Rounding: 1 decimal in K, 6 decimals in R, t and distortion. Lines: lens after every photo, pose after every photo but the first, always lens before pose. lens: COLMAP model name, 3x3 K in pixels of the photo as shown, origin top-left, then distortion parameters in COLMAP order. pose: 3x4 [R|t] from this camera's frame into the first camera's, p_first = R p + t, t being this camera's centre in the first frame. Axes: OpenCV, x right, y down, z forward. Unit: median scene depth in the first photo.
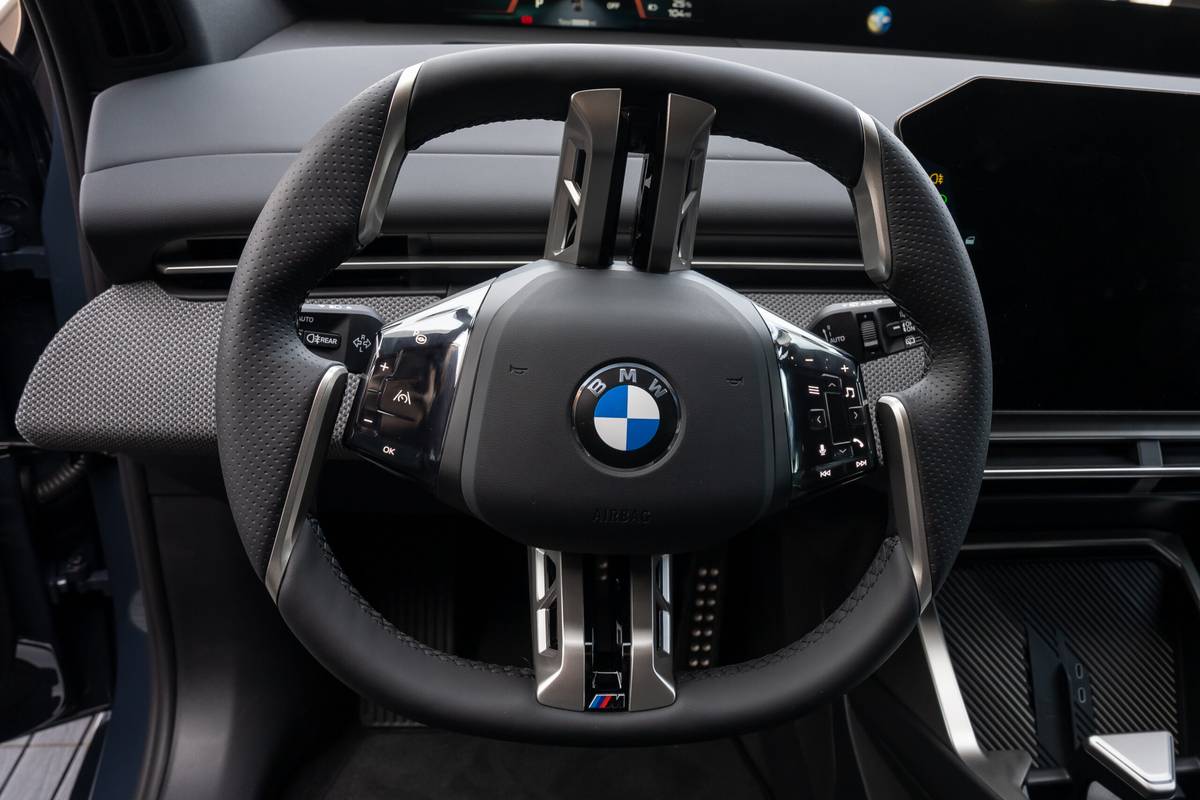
lens RADIAL K [[966.8, 0, 673.7], [0, 966.8, 389.4], [0, 0, 1]] dist [-0.102366, 0.050715]
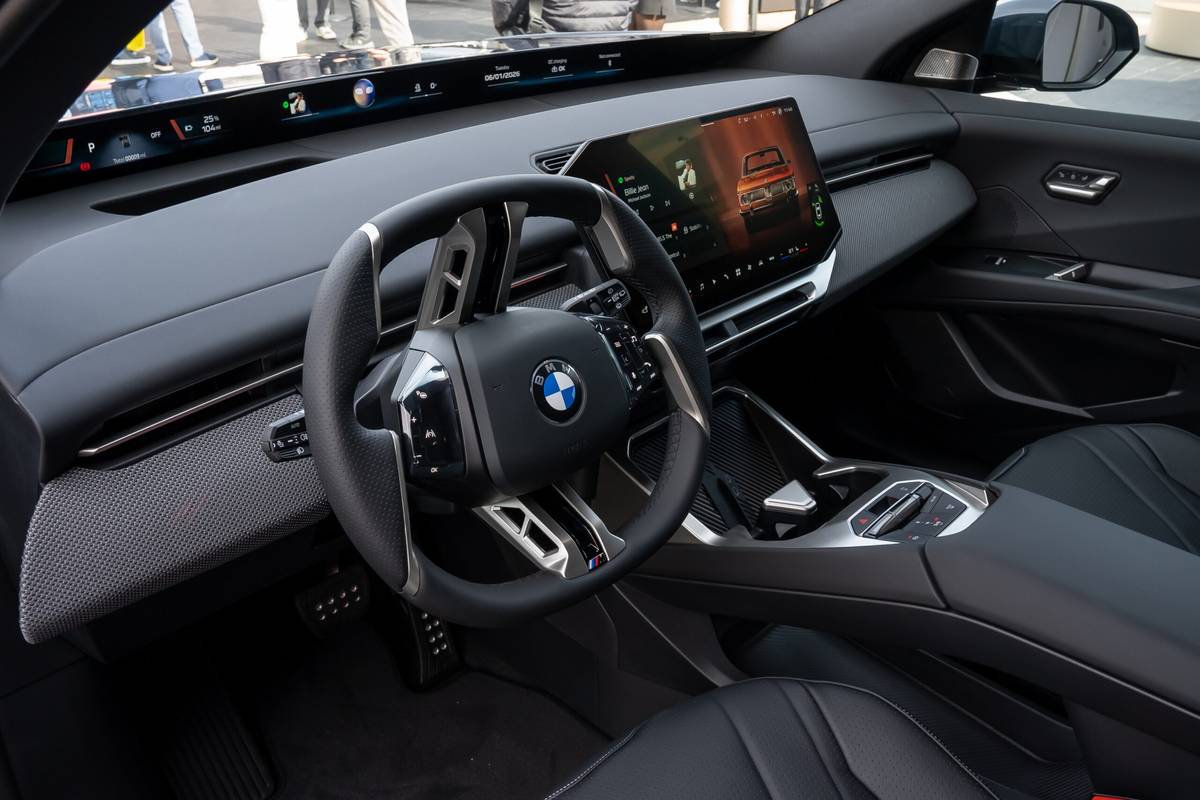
lens RADIAL K [[972.9, 0, 644.9], [0, 972.9, 404.9], [0, 0, 1]] dist [-0.088000, 0.024507]
pose [[0.758457, -0.366589, 0.538847, -0.593324], [0.362133, 0.924471, 0.119216, -0.066908], [-0.541851, 0.104714, 0.833926, -0.337197]]
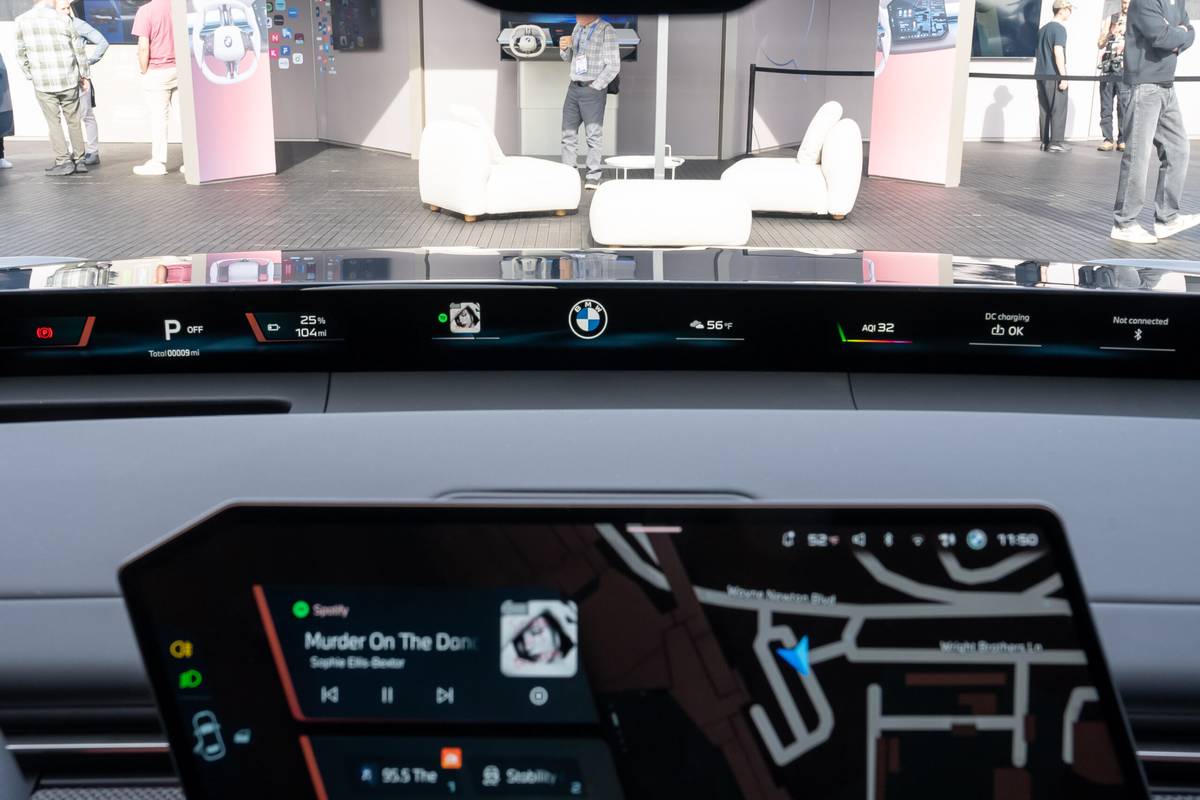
lens RADIAL K [[1283.2, 0, 560.6], [0, 1283.2, 417.8], [0, 0, 1]] dist [-0.018368, 0.000000]
pose [[0.988311, -0.040752, -0.146904, 0.628383], [0.004742, 0.971362, -0.237557, -0.147507], [0.152378, 0.234083, 0.960201, 0.103573]]
